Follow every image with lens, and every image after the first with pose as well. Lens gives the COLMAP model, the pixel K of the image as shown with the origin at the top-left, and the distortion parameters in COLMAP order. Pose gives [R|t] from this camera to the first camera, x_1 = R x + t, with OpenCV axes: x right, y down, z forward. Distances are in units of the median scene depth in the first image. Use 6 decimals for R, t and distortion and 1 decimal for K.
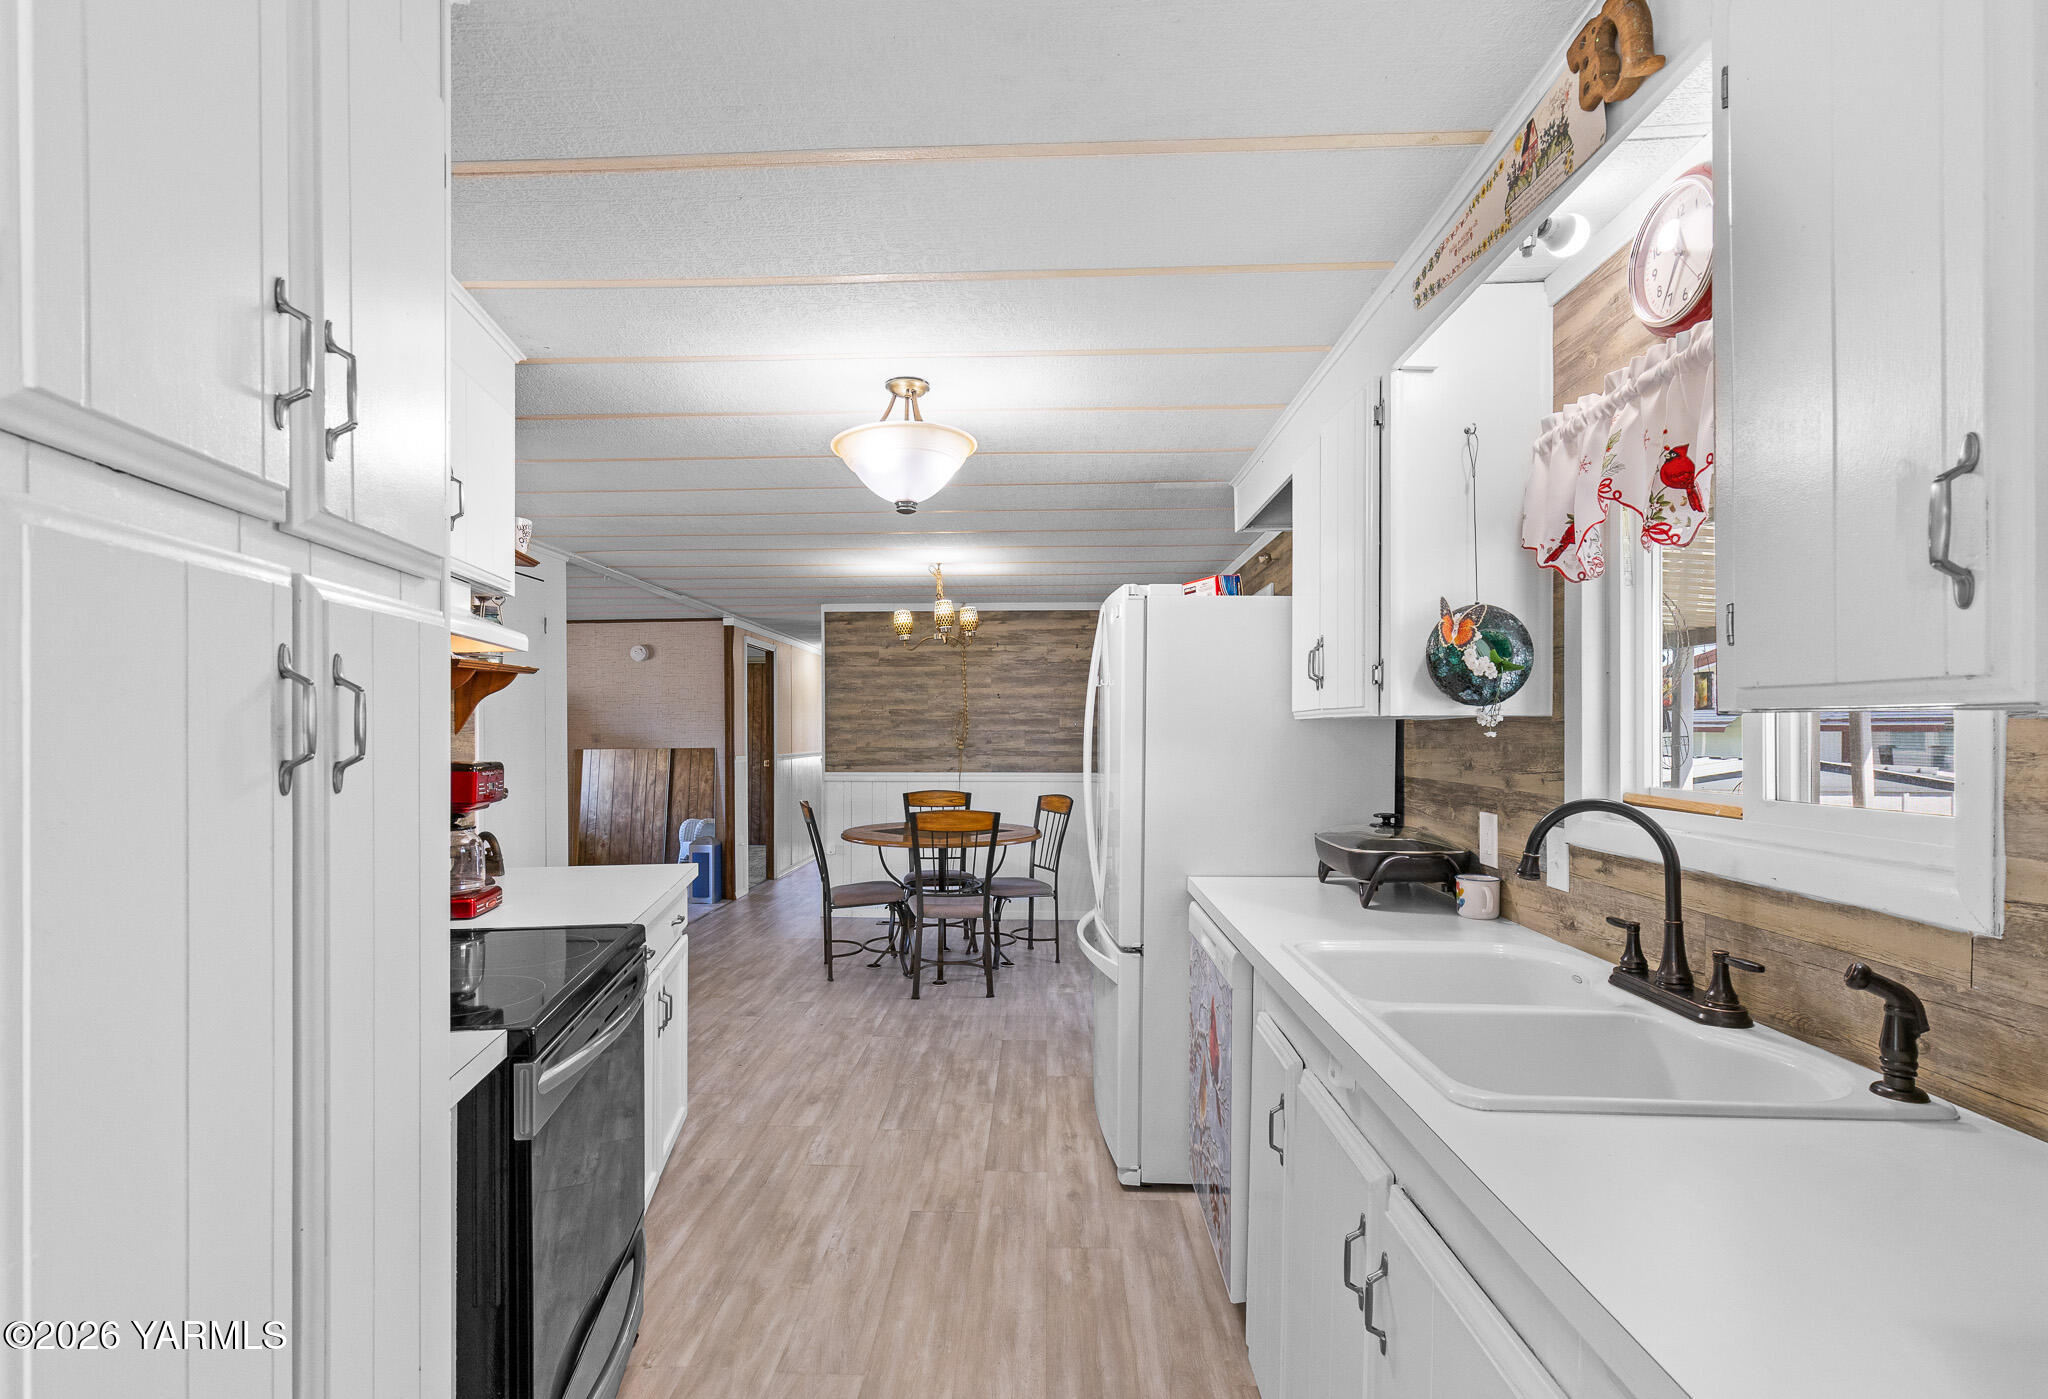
lens RADIAL K [[946.3, 0, 1005.5], [0, 946.3, 730.6], [0, 0, 1]] dist [0.020118, -0.011588]
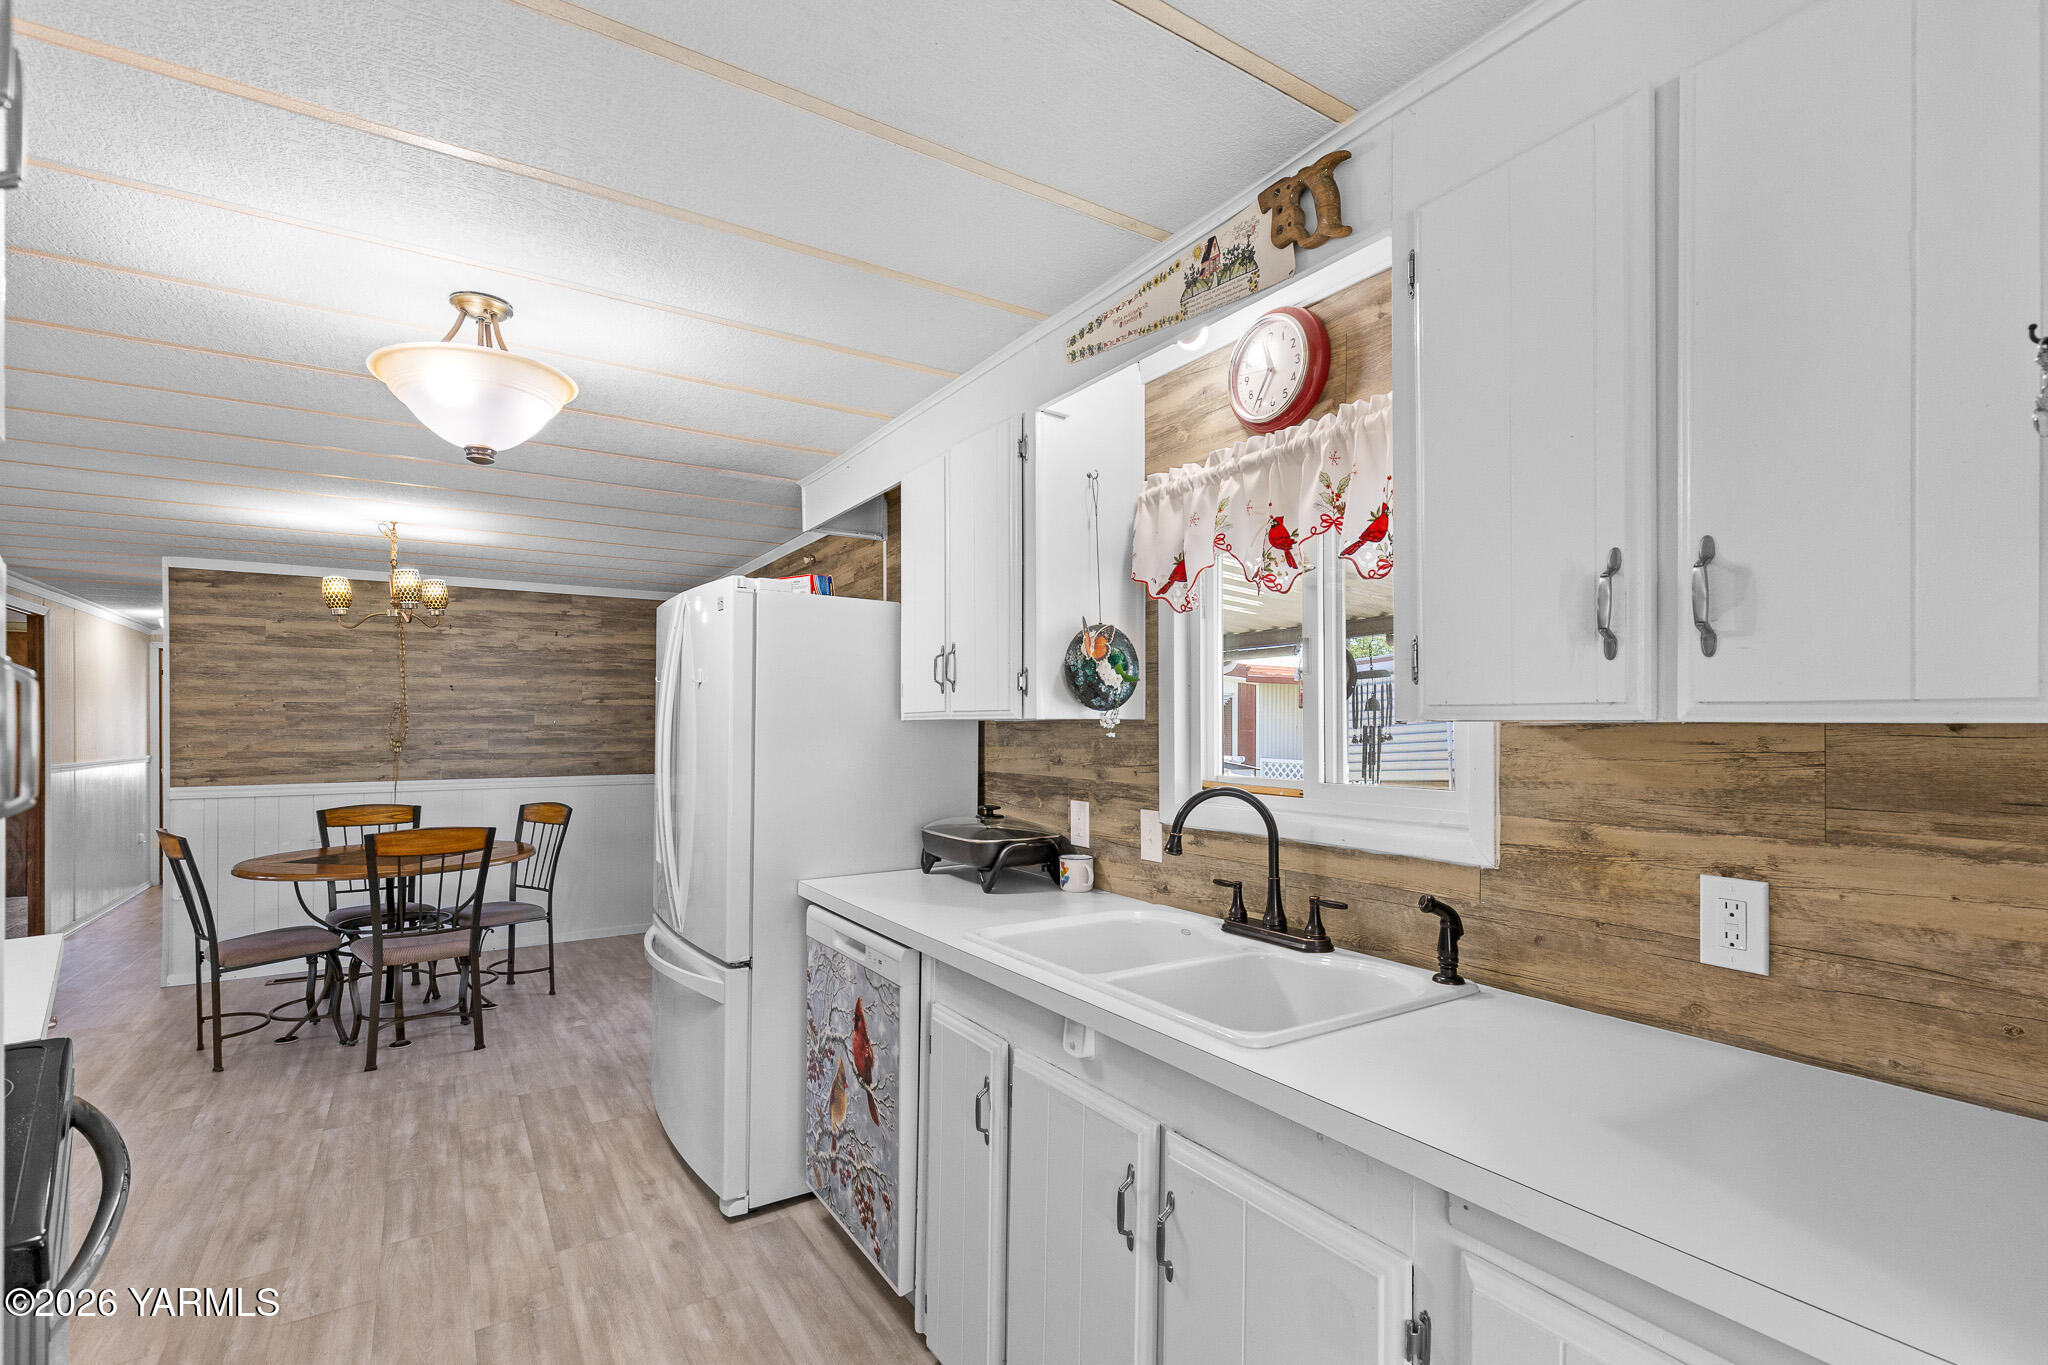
lens RADIAL K [[931.7, 0, 1026.4], [0, 931.7, 723.3], [0, 0, 1]] dist [0.008525, -0.000359]
pose [[0.816536, 0.000386, 0.577294, -0.177710], [0.001585, 0.999995, -0.002911, -0.005282], [-0.577292, 0.003292, 0.816531, 0.082737]]
